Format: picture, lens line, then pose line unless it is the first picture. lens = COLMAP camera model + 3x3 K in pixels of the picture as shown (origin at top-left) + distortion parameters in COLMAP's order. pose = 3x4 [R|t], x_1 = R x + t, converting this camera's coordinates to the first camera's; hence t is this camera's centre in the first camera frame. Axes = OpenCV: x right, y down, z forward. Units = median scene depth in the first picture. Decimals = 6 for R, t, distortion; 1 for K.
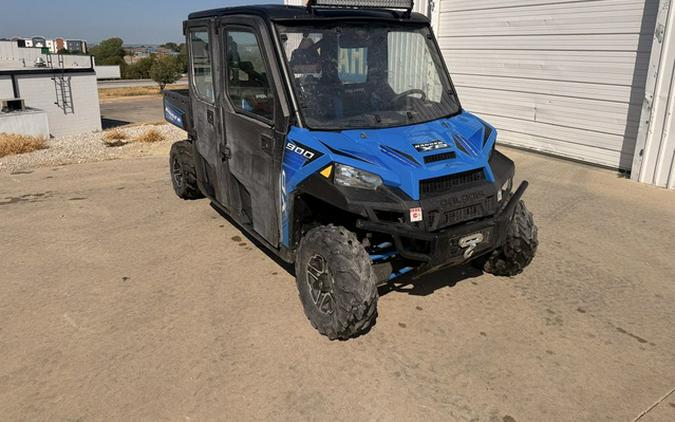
lens RADIAL K [[479.5, 0, 335.5], [0, 479.5, 175.4], [0, 0, 1]] dist [0.023937, -0.032776]
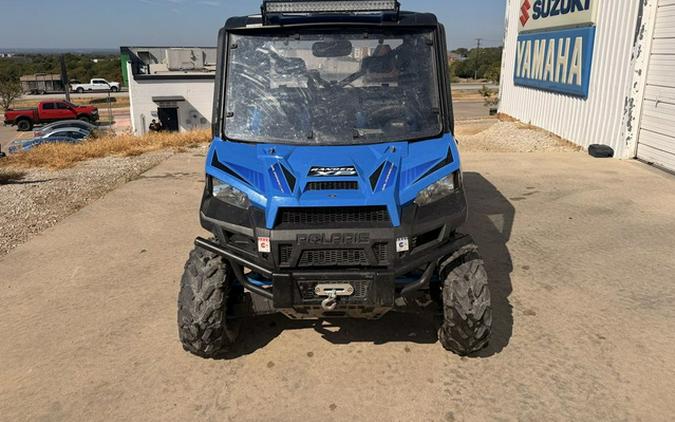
lens RADIAL K [[482.4, 0, 333.1], [0, 482.4, 174.0], [0, 0, 1]] dist [0.012682, -0.020126]
pose [[0.836141, 0.127993, -0.533373, 0.532711], [-0.134942, 0.990508, 0.026150, -0.063621], [0.531657, 0.050109, 0.845476, 0.222079]]
